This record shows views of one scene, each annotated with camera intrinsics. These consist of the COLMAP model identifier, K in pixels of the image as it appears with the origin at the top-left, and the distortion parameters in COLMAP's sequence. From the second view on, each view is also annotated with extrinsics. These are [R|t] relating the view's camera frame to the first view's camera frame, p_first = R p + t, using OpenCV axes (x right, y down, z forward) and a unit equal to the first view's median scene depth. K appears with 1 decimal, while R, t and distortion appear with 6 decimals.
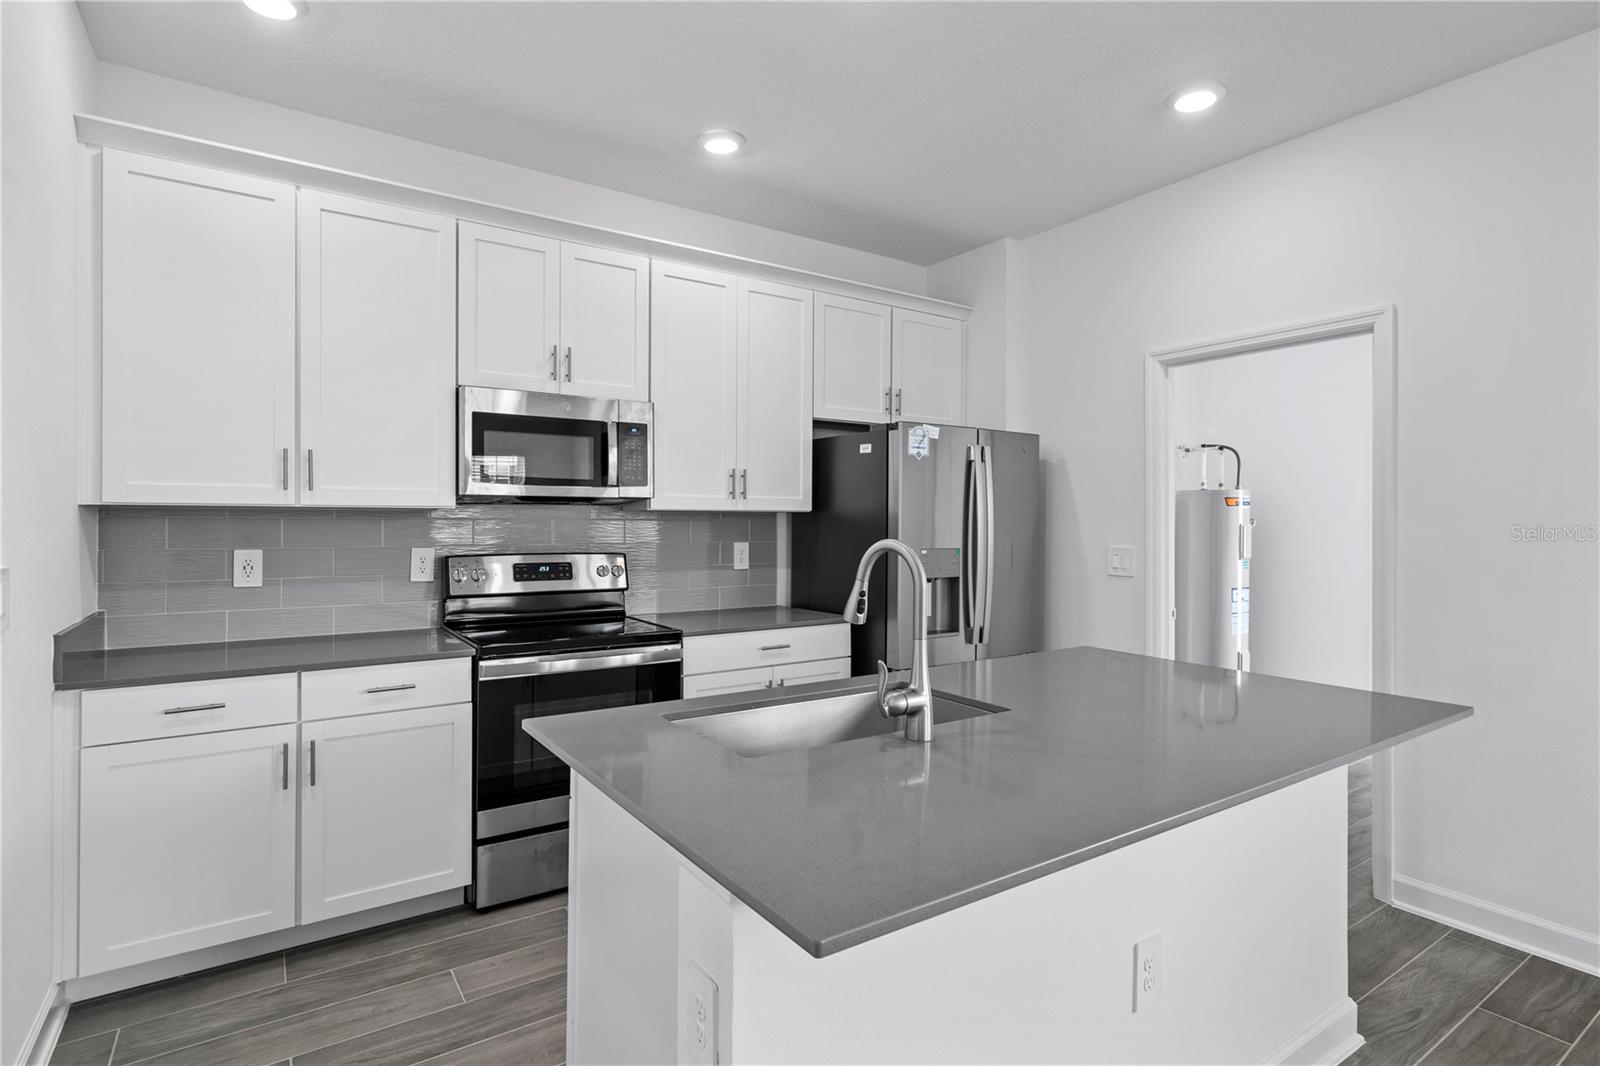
lens RADIAL K [[784.4, 0, 792.7], [0, 784.4, 523.8], [0, 0, 1]] dist [-0.004173, 0.000337]
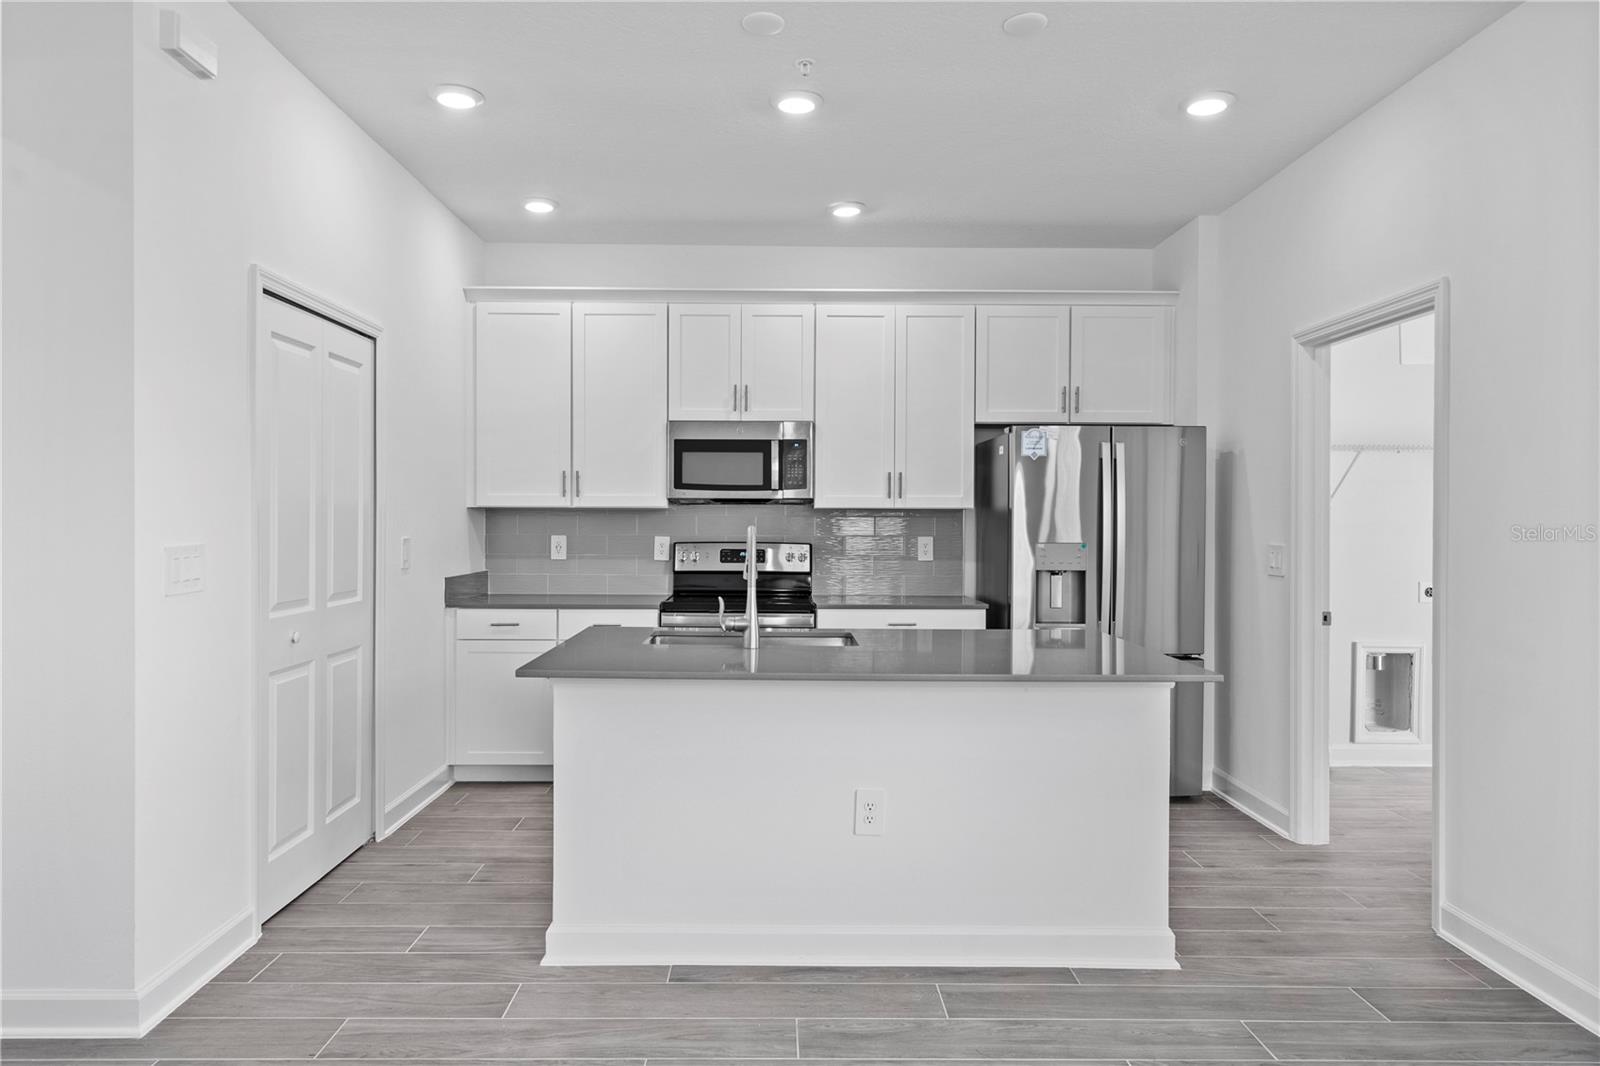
lens RADIAL K [[972.3, 0, 802.1], [0, 972.3, 532.4], [0, 0, 1]] dist [-0.000204, -0.001036]
pose [[0.840944, 0.006392, -0.541085, 0.669577], [-0.002605, 0.999966, 0.007763, 0.009397], [0.541116, -0.005119, 0.840932, -0.319629]]
